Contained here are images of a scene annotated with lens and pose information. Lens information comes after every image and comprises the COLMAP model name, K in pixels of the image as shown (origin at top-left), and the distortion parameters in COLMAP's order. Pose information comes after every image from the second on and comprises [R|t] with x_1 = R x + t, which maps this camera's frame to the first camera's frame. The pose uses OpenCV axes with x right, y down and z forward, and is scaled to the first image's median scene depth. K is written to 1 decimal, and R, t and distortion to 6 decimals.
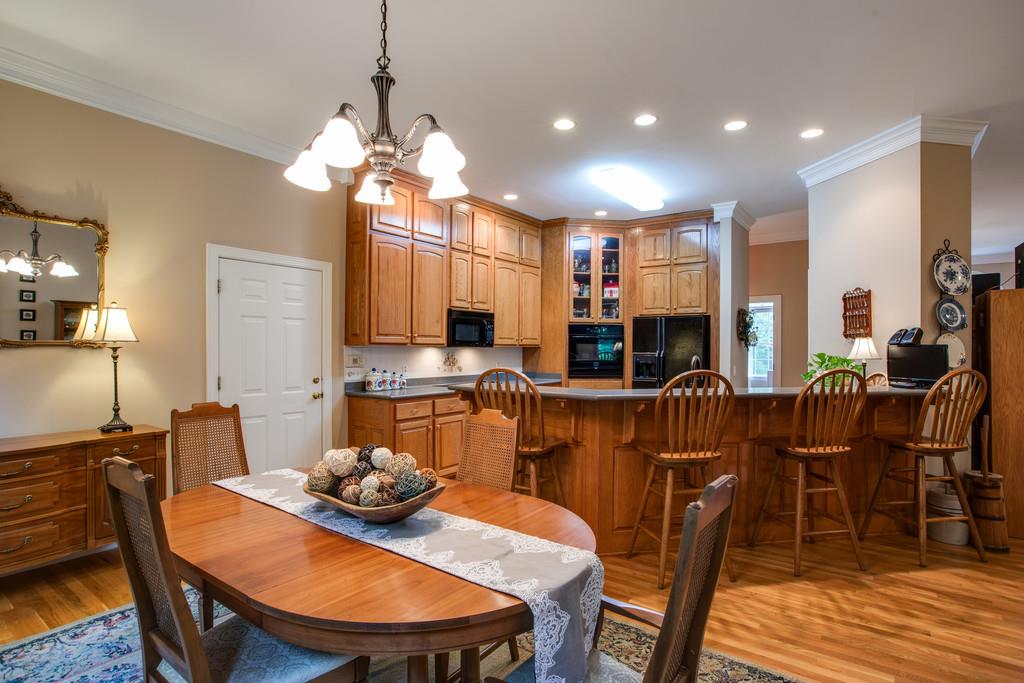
lens RADIAL K [[521.6, 0, 518.3], [0, 521.6, 345.9], [0, 0, 1]] dist [-0.031315, 0.002961]
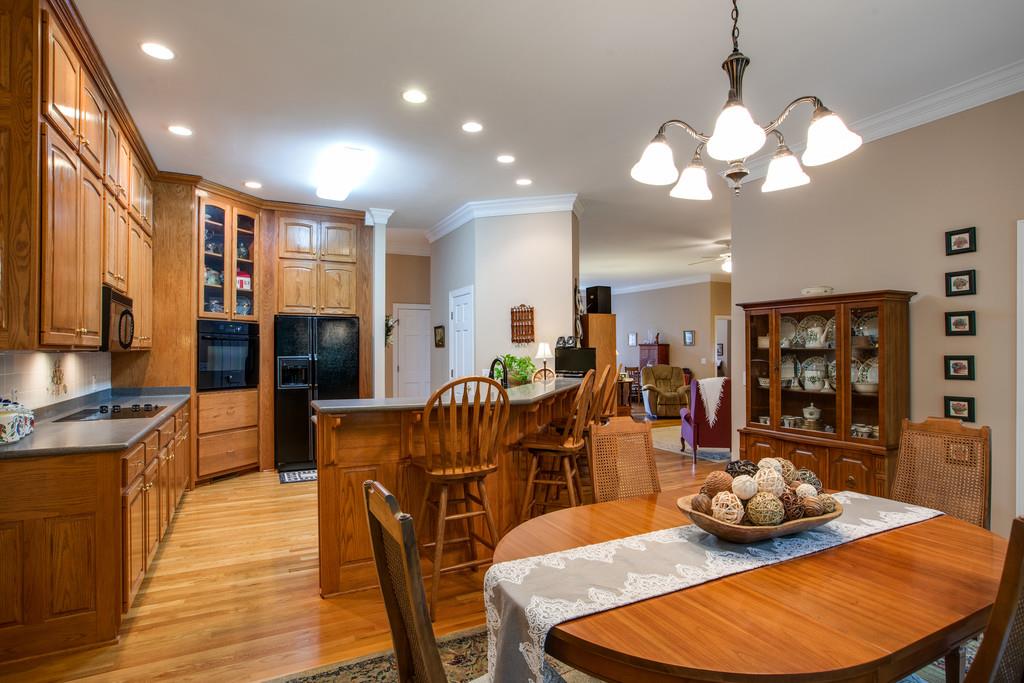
lens RADIAL K [[521.6, 0, 518.9], [0, 521.6, 339.7], [0, 0, 1]] dist [-0.031315, 0.002961]
pose [[0.444100, 0.012909, 0.895884, -0.387568], [0.001087, 0.999888, -0.014947, -0.002029], [-0.895977, 0.007612, 0.444036, 0.291416]]
